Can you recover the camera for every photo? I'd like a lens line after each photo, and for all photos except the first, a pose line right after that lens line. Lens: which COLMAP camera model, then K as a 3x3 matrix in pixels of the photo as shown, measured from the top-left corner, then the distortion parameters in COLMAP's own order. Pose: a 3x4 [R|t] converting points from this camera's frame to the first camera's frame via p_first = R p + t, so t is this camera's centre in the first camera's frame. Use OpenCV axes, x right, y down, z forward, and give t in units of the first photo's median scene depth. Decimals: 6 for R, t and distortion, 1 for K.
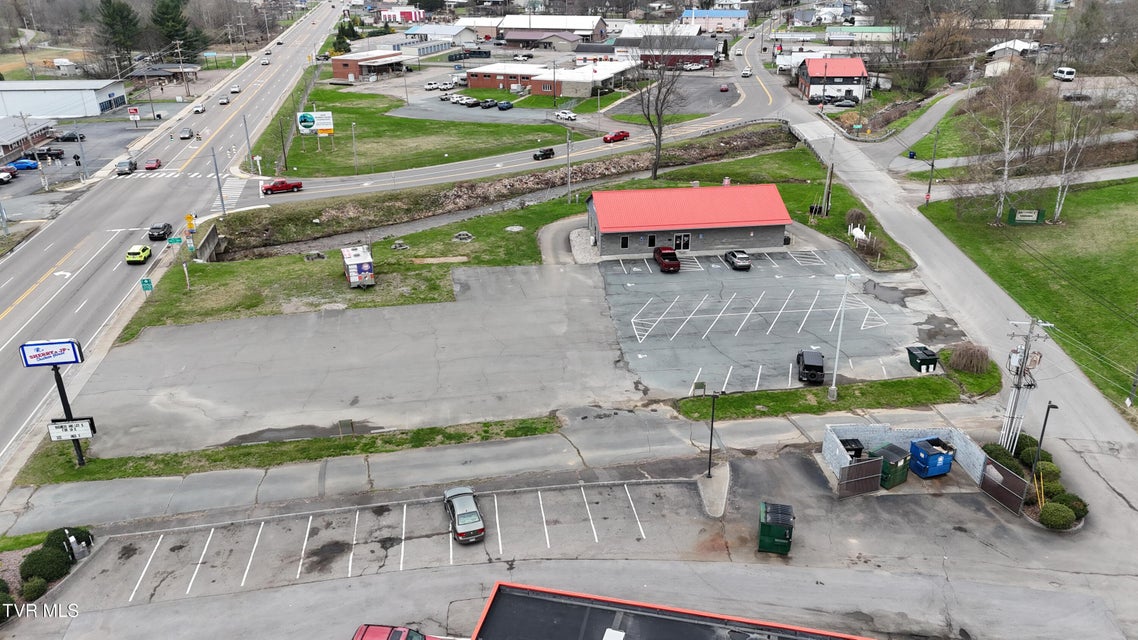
lens RADIAL K [[832.0, 0, 572.4], [0, 832.0, 323.0], [0, 0, 1]] dist [0.089088, -0.086821]
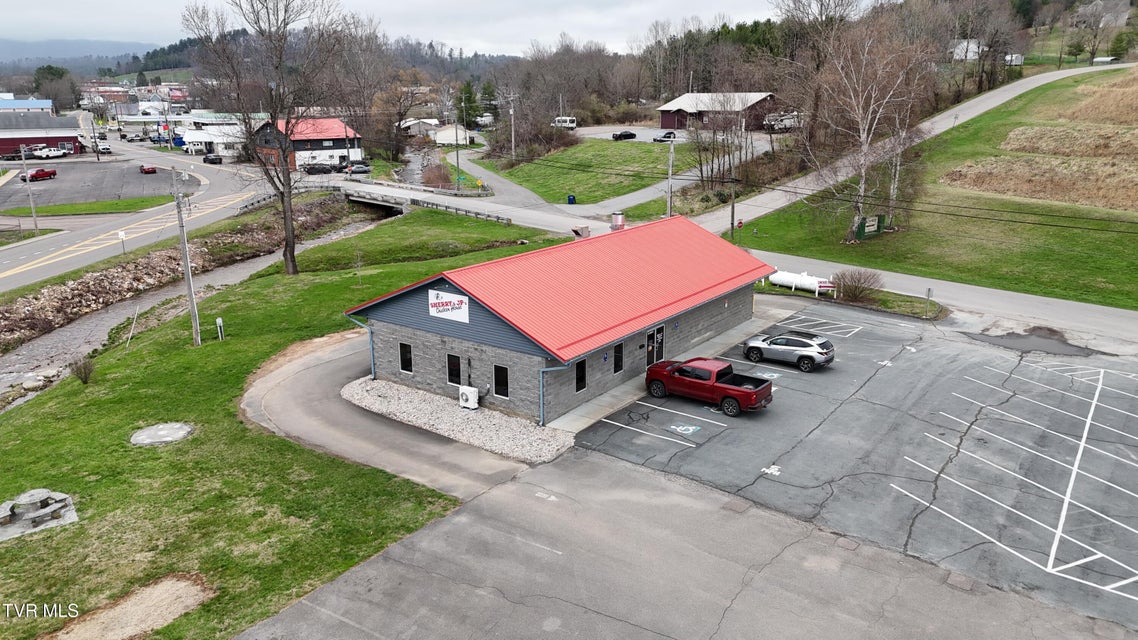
lens RADIAL K [[832.0, 0, 570.0], [0, 832.0, 318.9], [0, 0, 1]] dist [0.089088, -0.086821]
pose [[0.677197, -0.188590, 0.711223, -0.215646], [0.289385, 0.956965, -0.021789, -0.115136], [-0.676506, 0.220573, 0.702629, 0.715872]]
